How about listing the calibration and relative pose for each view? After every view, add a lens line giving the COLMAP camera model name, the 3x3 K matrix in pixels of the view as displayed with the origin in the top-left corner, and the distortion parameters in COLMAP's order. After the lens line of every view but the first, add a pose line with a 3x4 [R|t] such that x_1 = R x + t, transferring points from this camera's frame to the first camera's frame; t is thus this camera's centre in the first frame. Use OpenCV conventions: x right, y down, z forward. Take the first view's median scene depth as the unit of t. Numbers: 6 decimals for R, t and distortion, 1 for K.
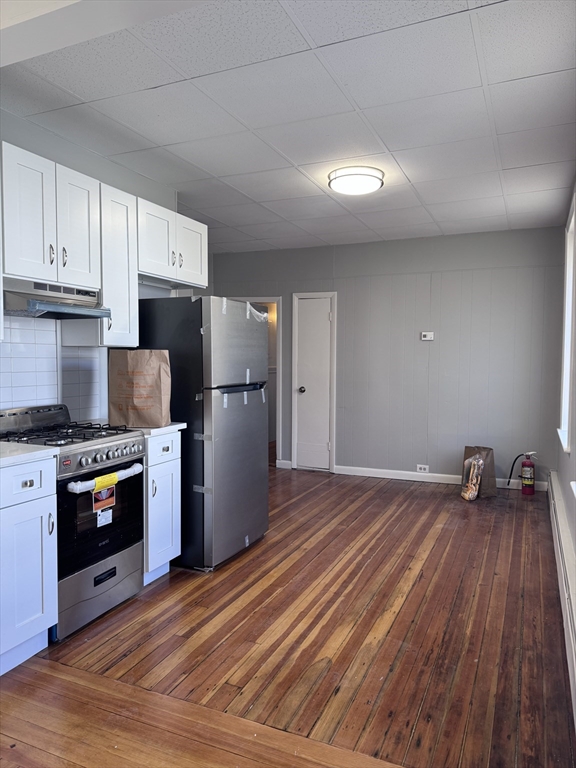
lens RADIAL K [[541.3, 0, 285.0], [0, 541.3, 387.2], [0, 0, 1]] dist [0.009739, -0.005635]
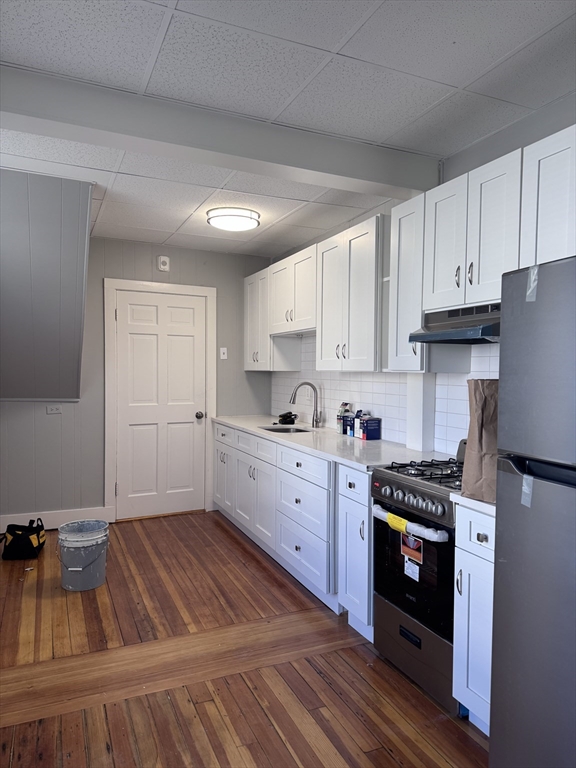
lens RADIAL K [[541.3, 0, 286.8], [0, 541.3, 381.3], [0, 0, 1]] dist [0.009739, -0.005635]
pose [[-0.665191, 0.001679, -0.746671, 0.469932], [-0.056855, 0.996980, 0.052893, -0.101215], [0.744505, 0.077636, -0.663087, 1.445823]]
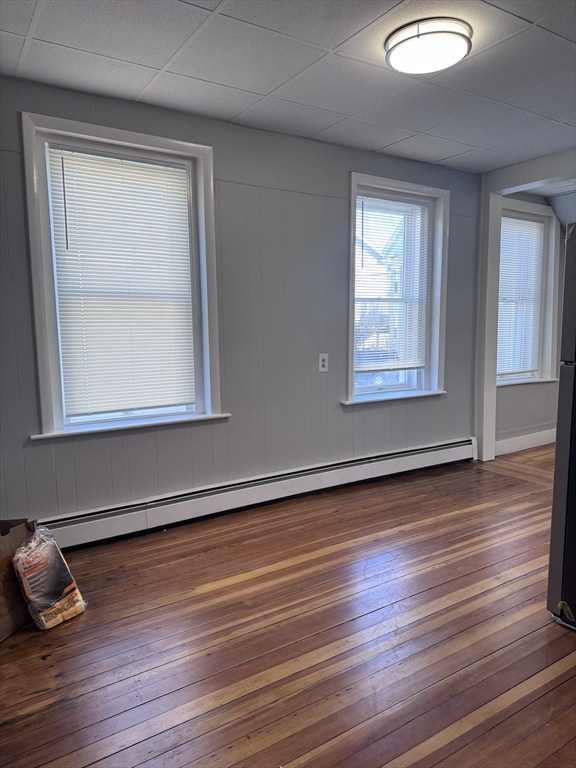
lens RADIAL K [[541.3, 0, 287.9], [0, 541.3, 385.9], [0, 0, 1]] dist [0.009739, -0.005635]
pose [[-0.839303, -0.060647, 0.540271, -0.147502], [0.041399, 0.983744, 0.174742, -0.138924], [-0.542086, 0.169028, -0.823148, 2.376987]]
